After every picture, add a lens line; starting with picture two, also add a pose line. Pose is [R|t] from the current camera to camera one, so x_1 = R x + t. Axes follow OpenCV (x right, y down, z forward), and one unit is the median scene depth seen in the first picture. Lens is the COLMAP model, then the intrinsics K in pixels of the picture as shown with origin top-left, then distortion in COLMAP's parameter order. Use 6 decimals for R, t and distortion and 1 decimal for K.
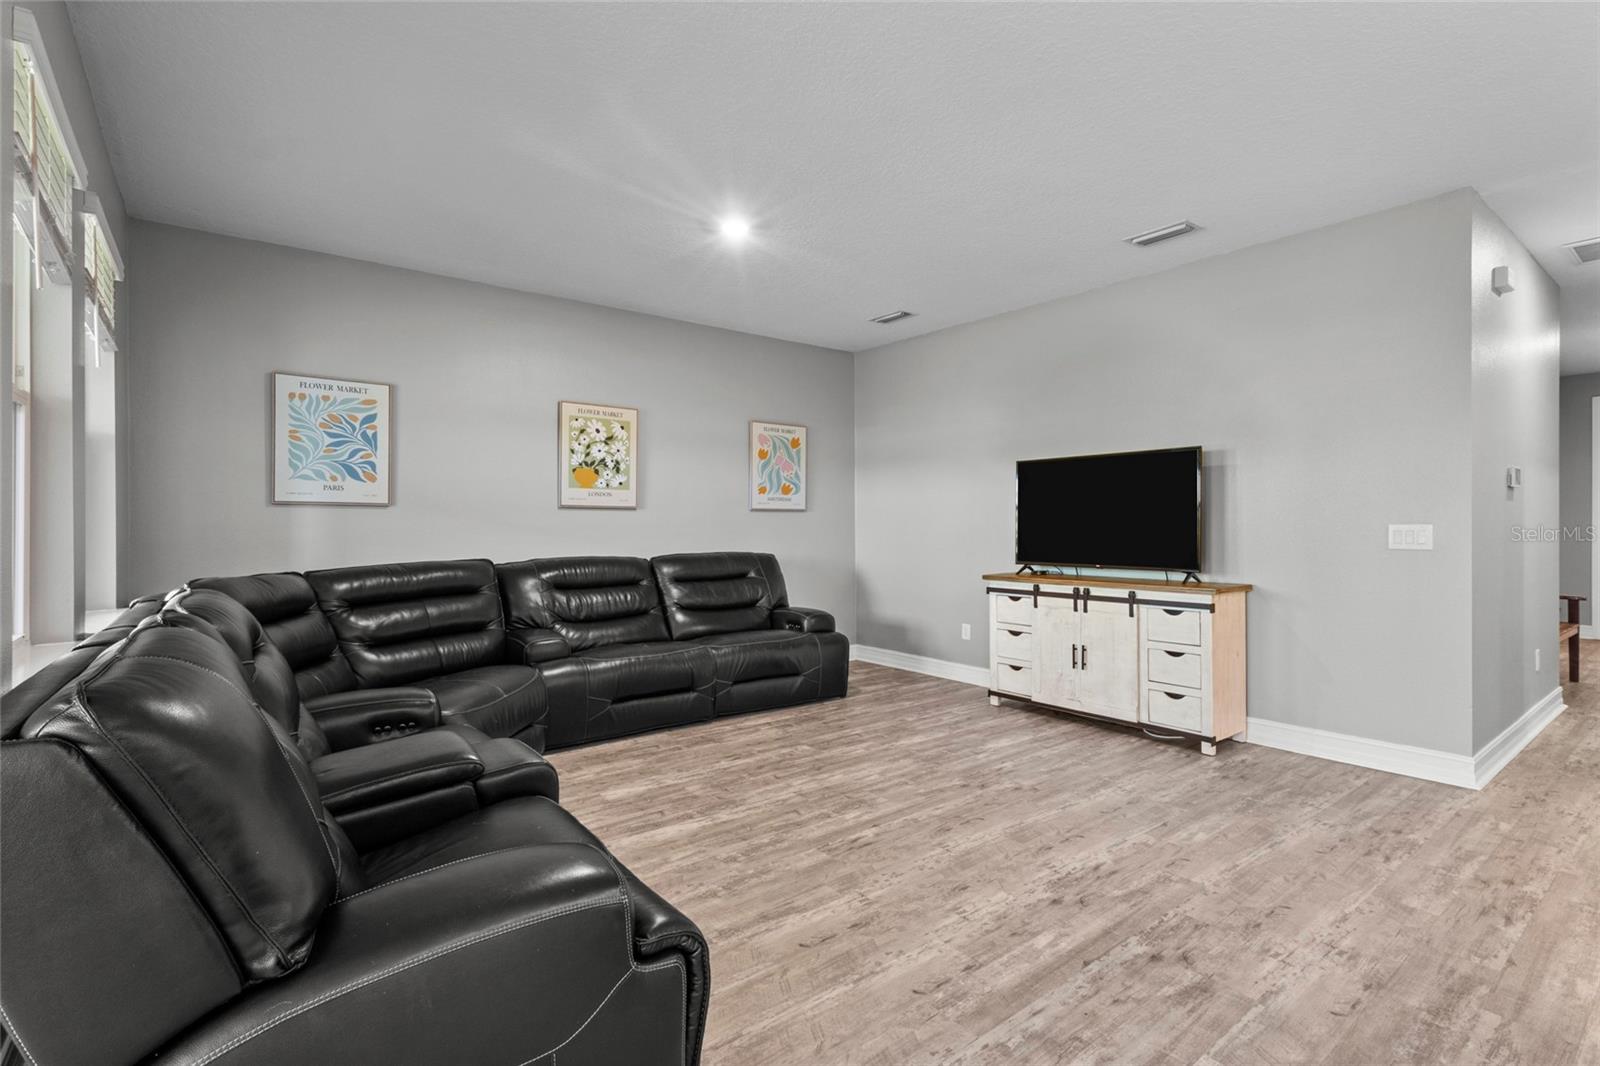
lens RADIAL K [[736.7, 0, 800.0], [0, 736.7, 533.0], [0, 0, 1]] dist [0.000611, 0.000598]
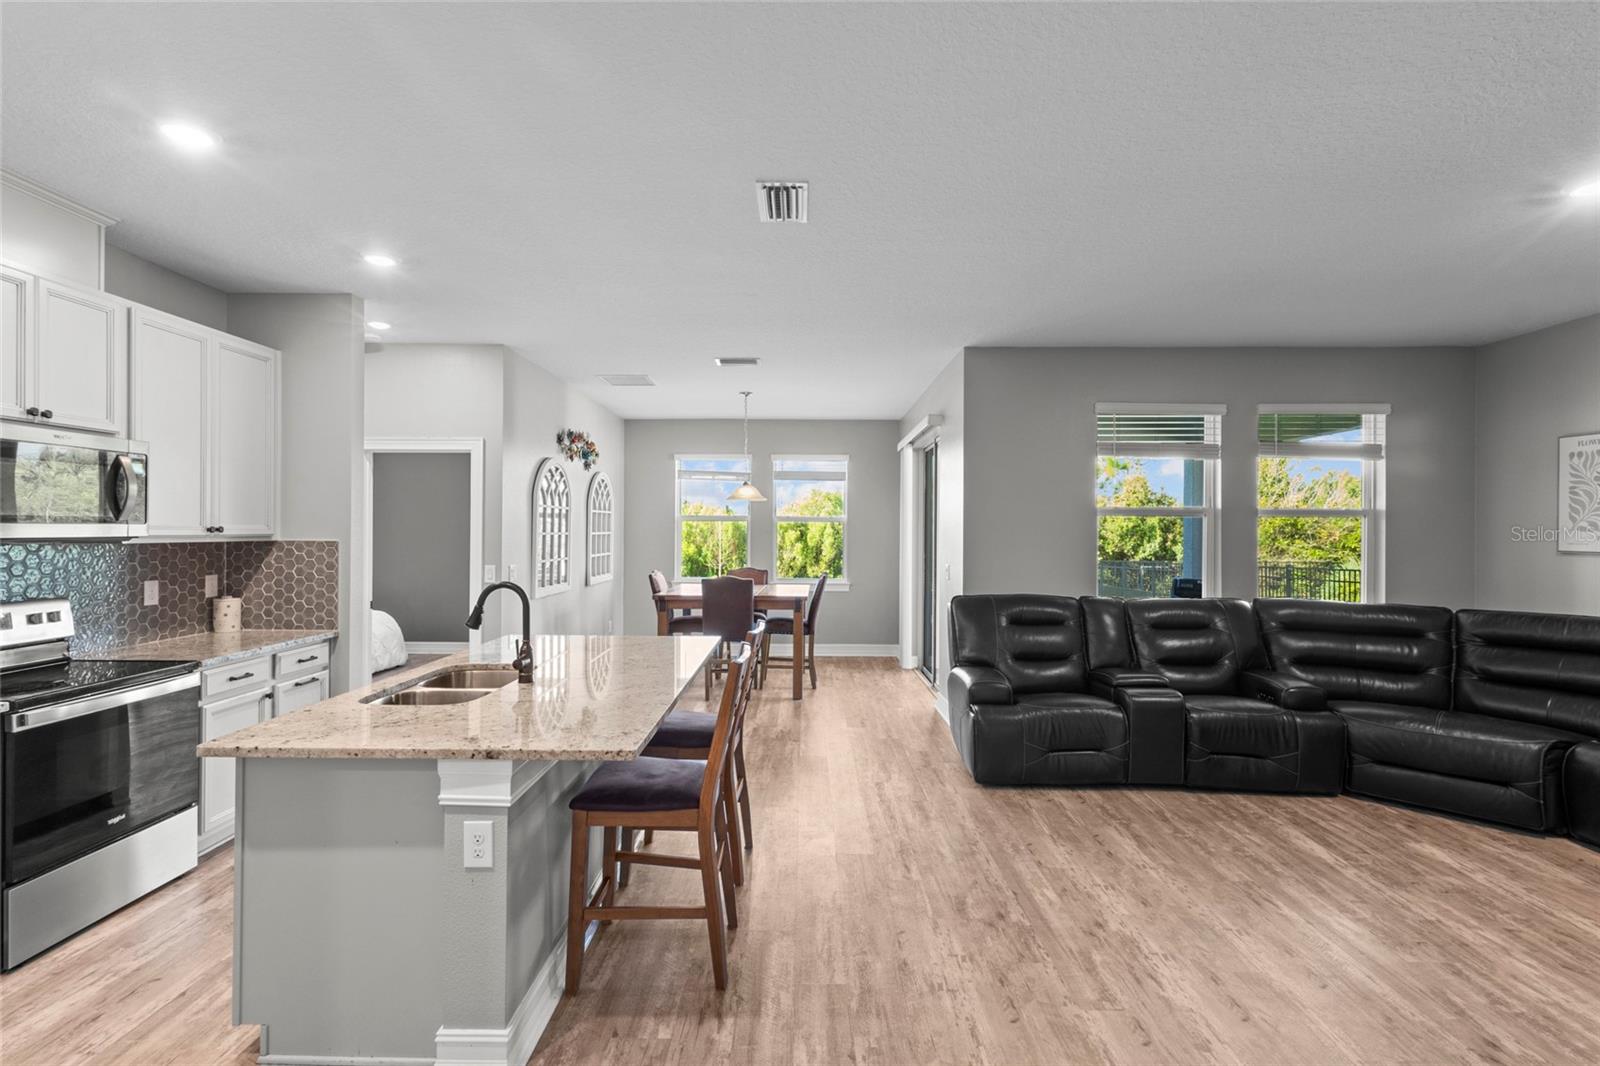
lens RADIAL K [[729.6, 0, 800.0], [0, 729.6, 533.0], [0, 0, 1]] dist [0.001923, 0.000121]
pose [[-0.616348, 0.003246, -0.787467, 0.871348], [-0.012708, 0.999820, 0.014068, -0.069122], [0.787371, 0.018678, -0.616196, 0.753274]]
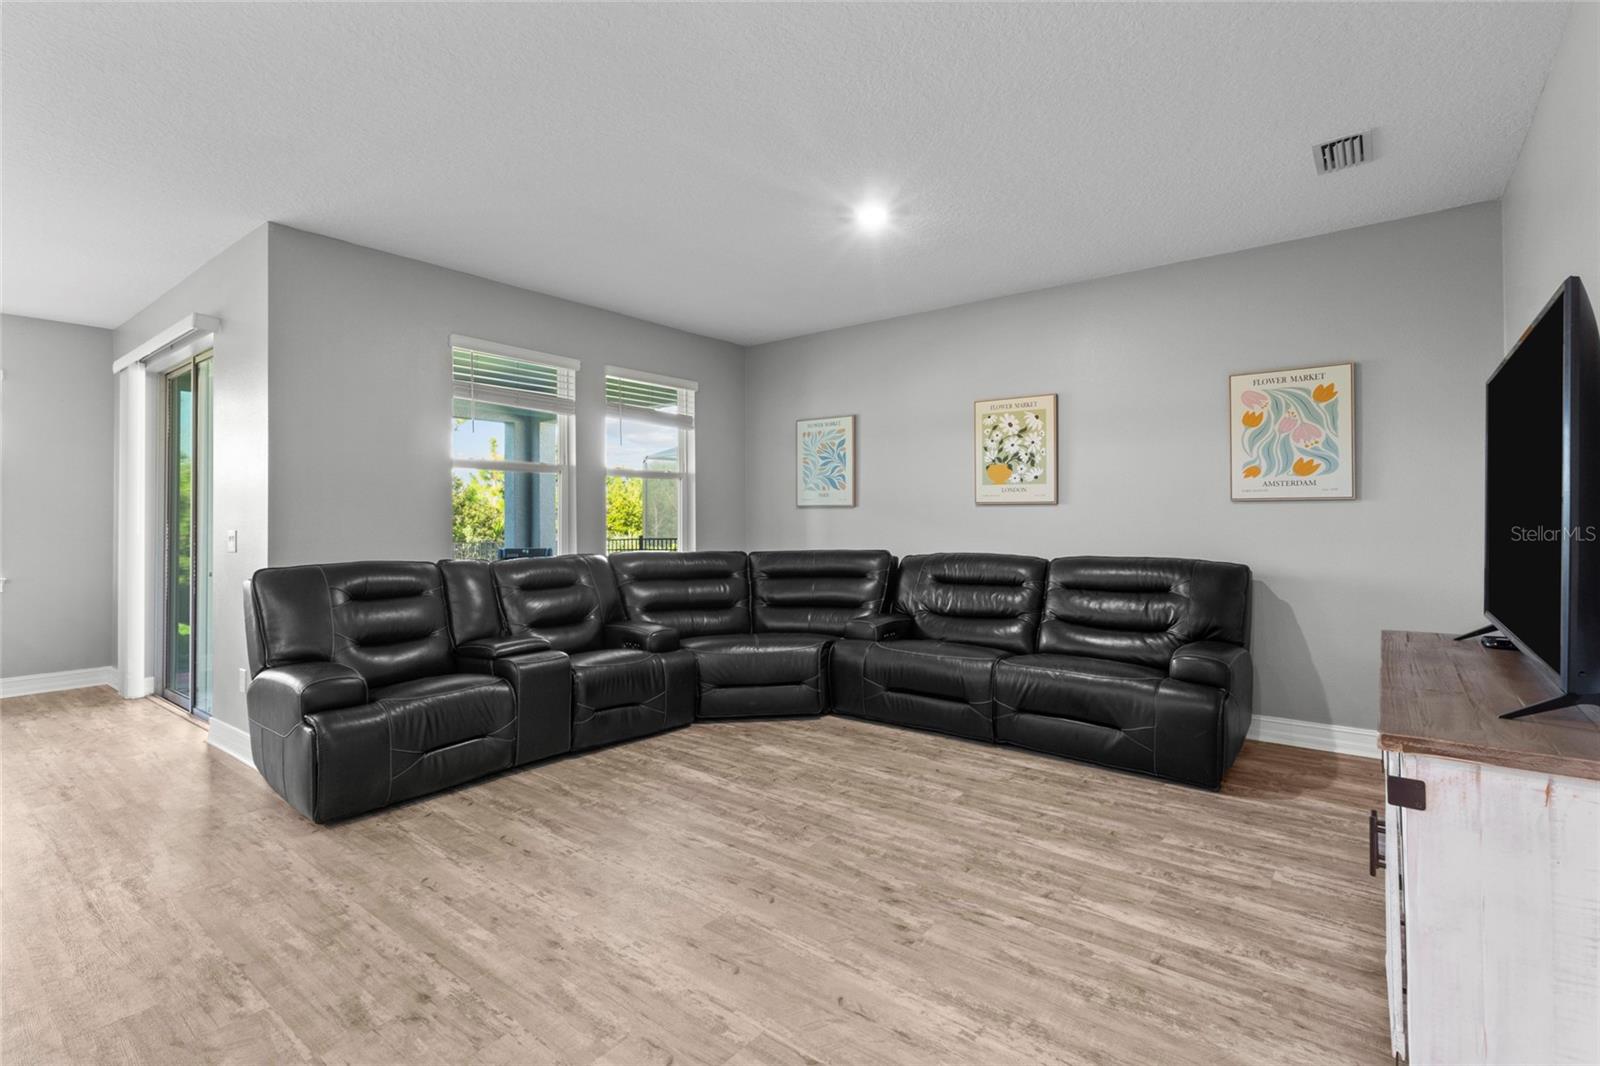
lens RADIAL K [[739.8, 0, 797.6], [0, 739.8, 511.1], [0, 0, 1]] dist [0.000444, 0.000822]
pose [[0.250452, -0.007925, -0.968097, 0.746554], [-0.008152, 0.999914, -0.010294, -0.015312], [0.968095, 0.010470, 0.250365, 0.601935]]
